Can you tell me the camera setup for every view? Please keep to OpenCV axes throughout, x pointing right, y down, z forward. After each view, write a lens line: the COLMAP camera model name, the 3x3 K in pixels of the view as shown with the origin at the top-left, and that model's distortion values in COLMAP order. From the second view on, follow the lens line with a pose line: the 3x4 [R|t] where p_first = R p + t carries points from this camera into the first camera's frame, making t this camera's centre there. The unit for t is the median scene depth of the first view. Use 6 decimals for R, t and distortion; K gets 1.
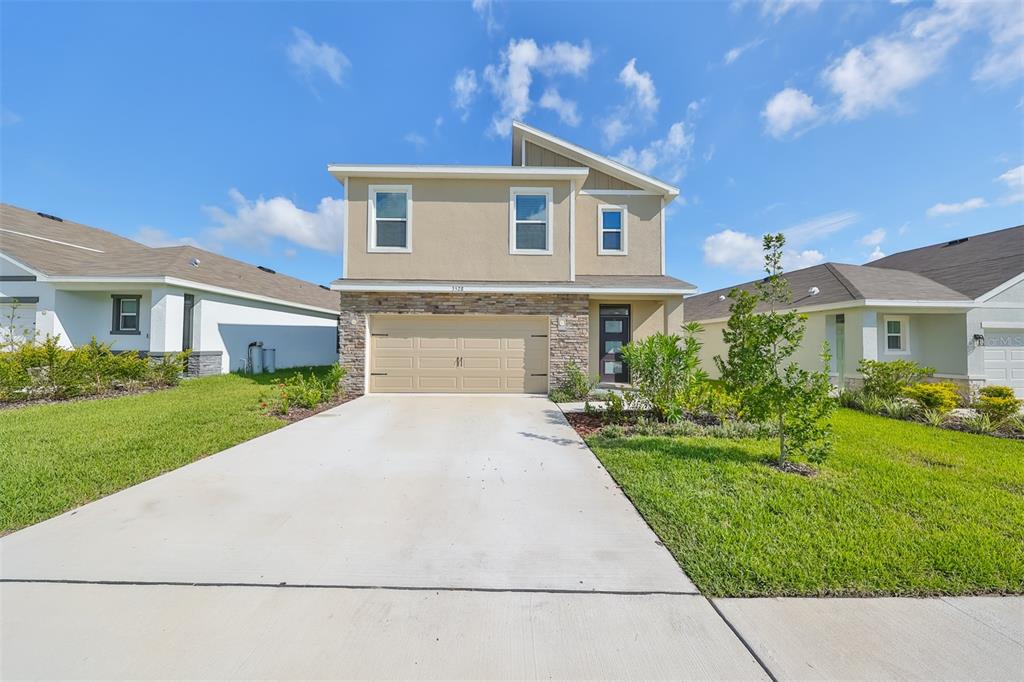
lens RADIAL K [[319.2, 0, 507.3], [0, 319.2, 338.1], [0, 0, 1]] dist [-0.002018, 0.000555]
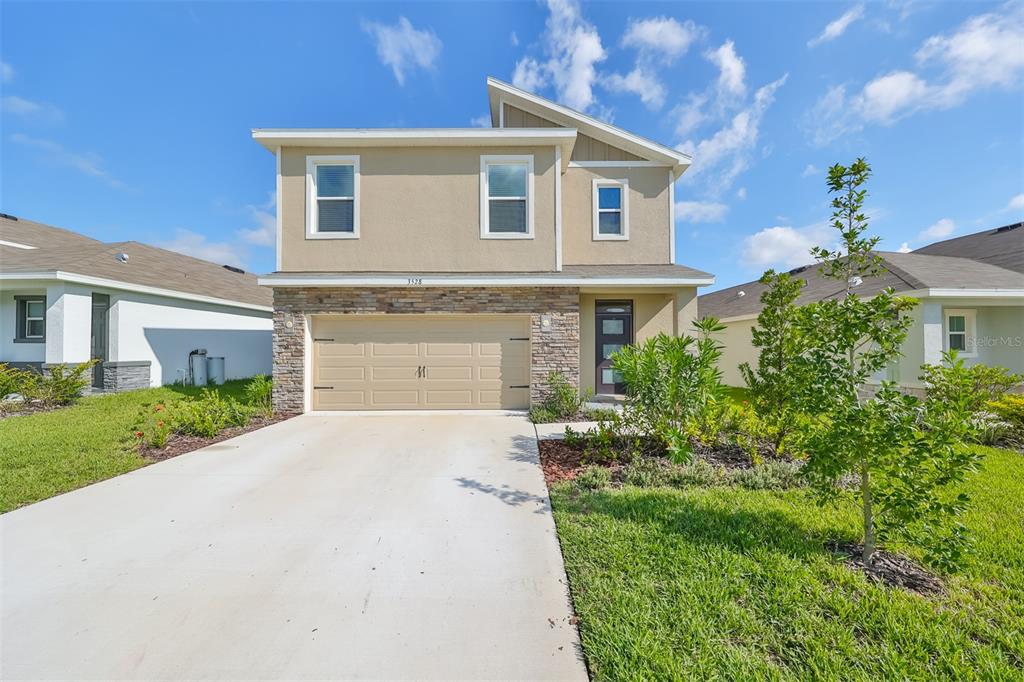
lens RADIAL K [[319.2, 0, 516.5], [0, 319.2, 343.3], [0, 0, 1]] dist [-0.002018, 0.000555]
pose [[0.999825, -0.010472, -0.015501, 0.109761], [0.010567, 0.999926, 0.006081, -0.001117], [0.015436, -0.006243, 0.999861, 0.192163]]
